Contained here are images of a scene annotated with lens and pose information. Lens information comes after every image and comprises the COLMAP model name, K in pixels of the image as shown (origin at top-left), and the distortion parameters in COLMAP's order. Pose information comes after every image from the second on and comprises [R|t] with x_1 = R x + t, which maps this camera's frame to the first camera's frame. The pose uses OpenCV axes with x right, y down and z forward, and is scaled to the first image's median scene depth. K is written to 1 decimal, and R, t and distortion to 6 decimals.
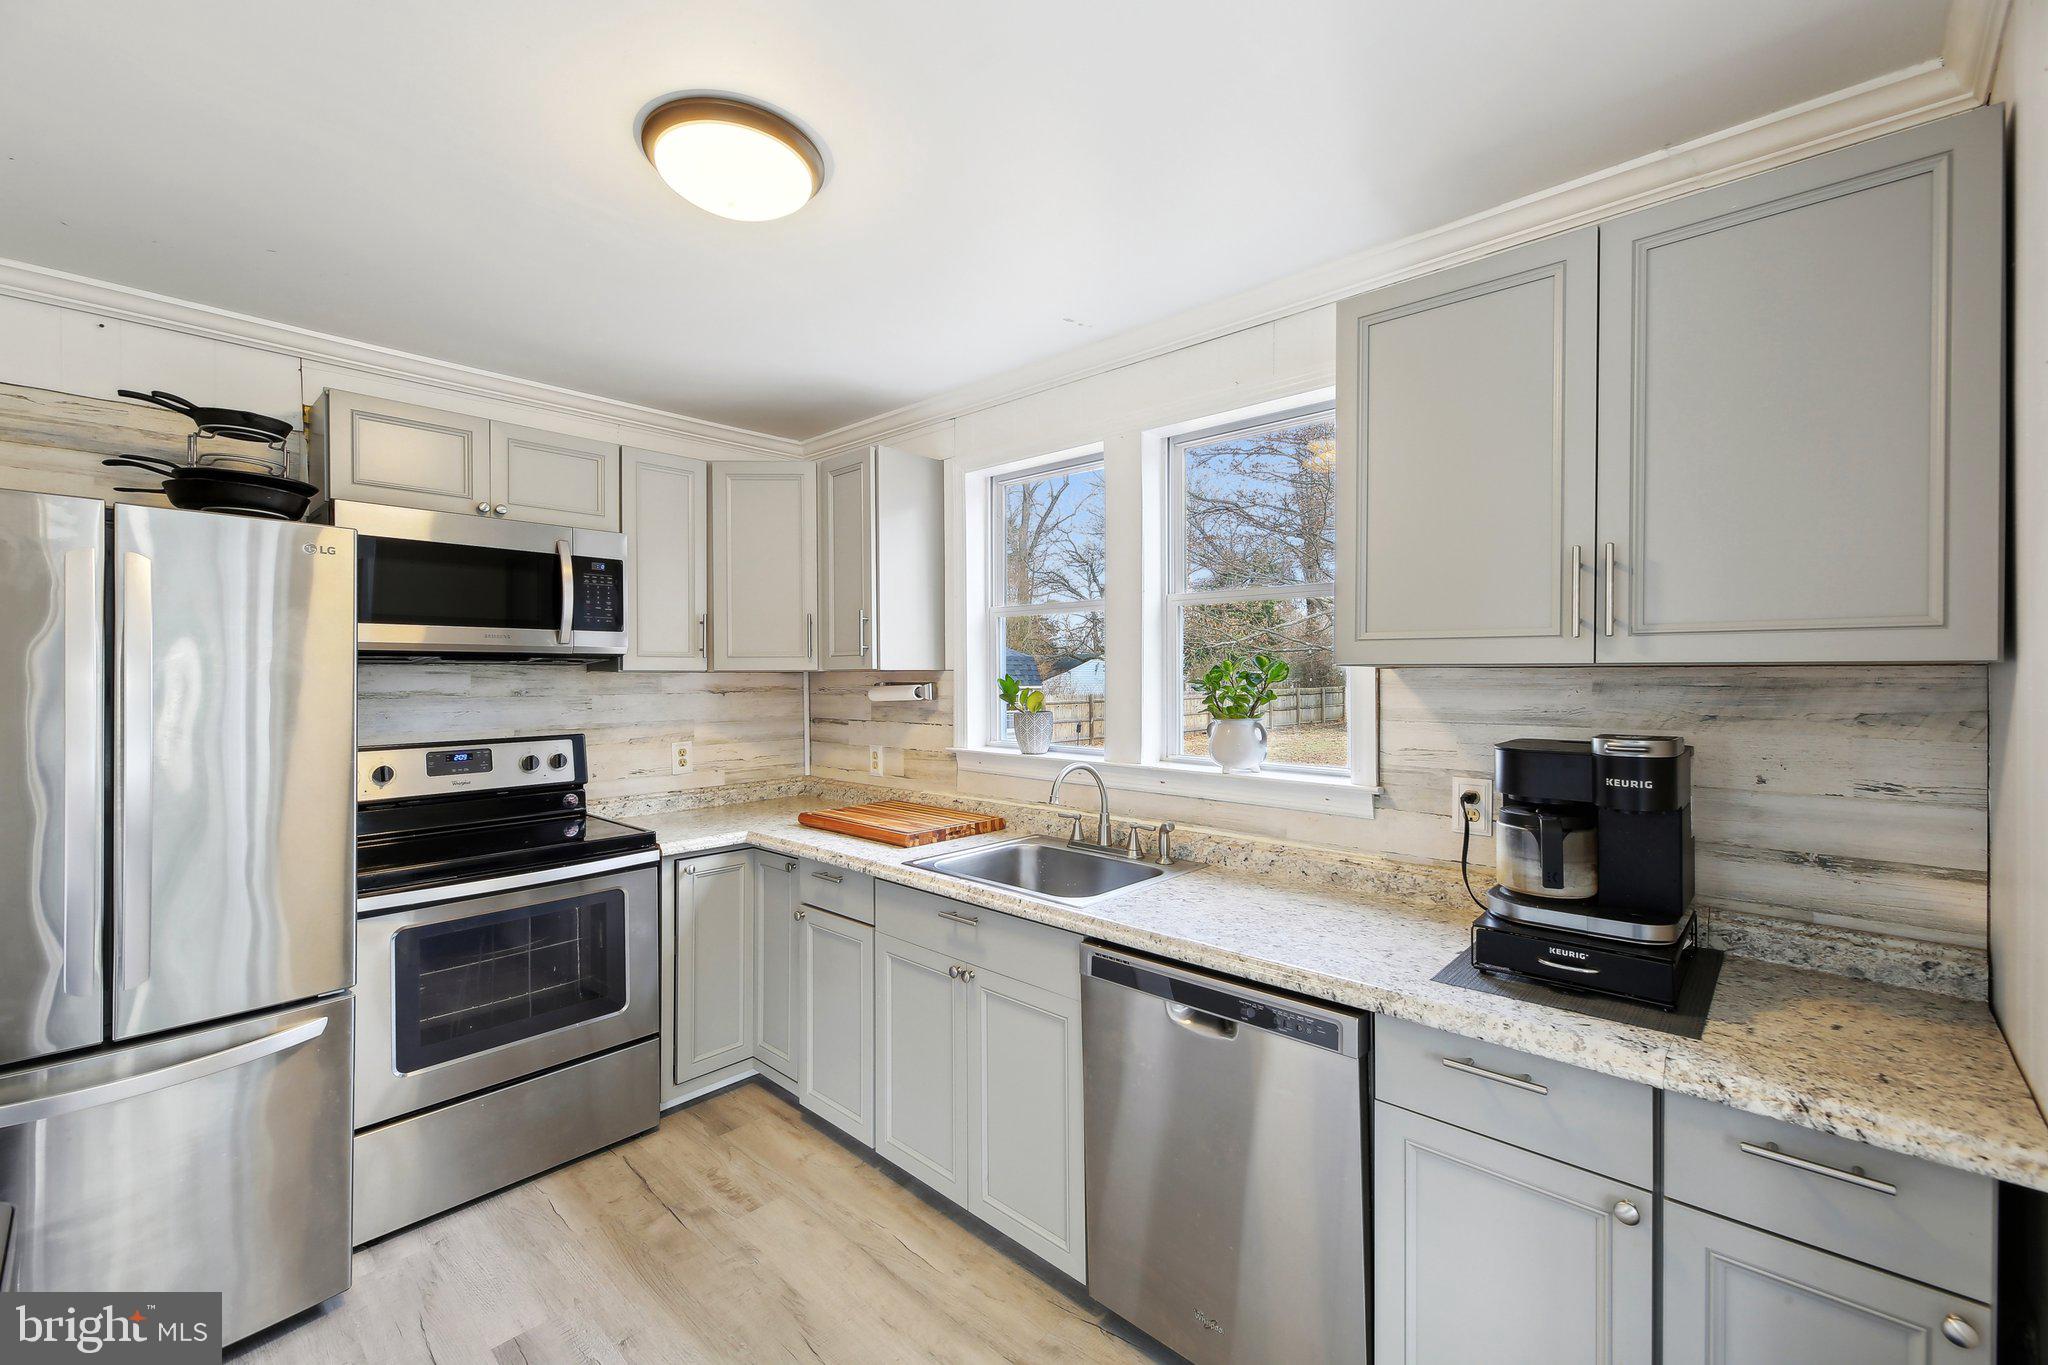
lens RADIAL K [[849.8, 0, 979.5], [0, 849.8, 674.3], [0, 0, 1]] dist [0.011695, -0.002583]
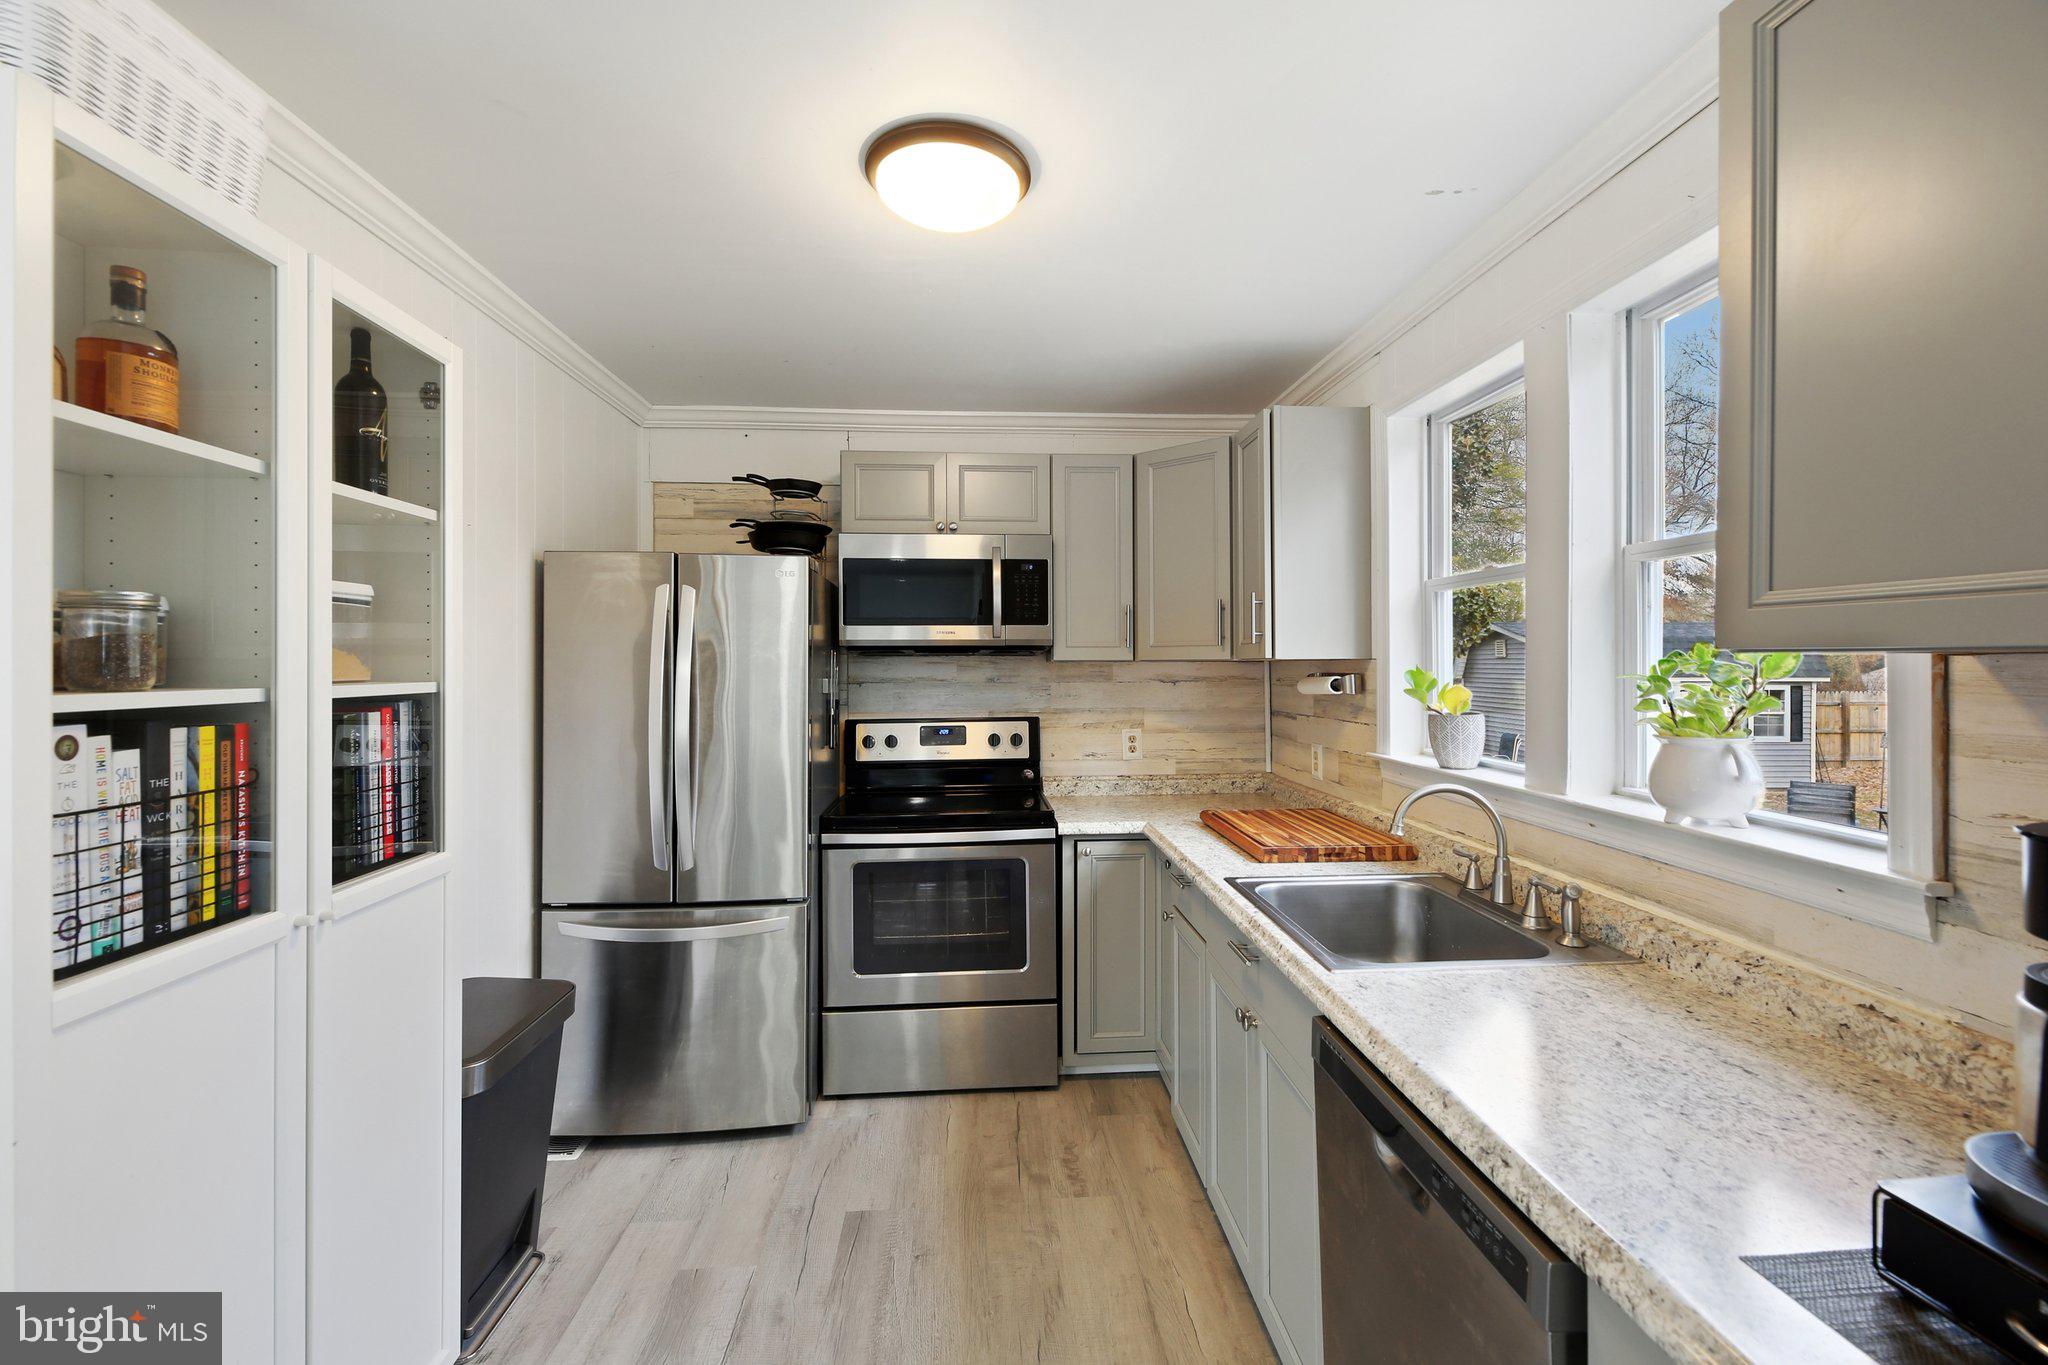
lens RADIAL K [[849.8, 0, 1019.9], [0, 849.8, 663.6], [0, 0, 1]] dist [0.011695, -0.002583]
pose [[0.742936, 0.000047, -0.669362, 0.317789], [0.001505, 0.999997, 0.001741, -0.002728], [0.669360, -0.002301, 0.742934, 0.184081]]
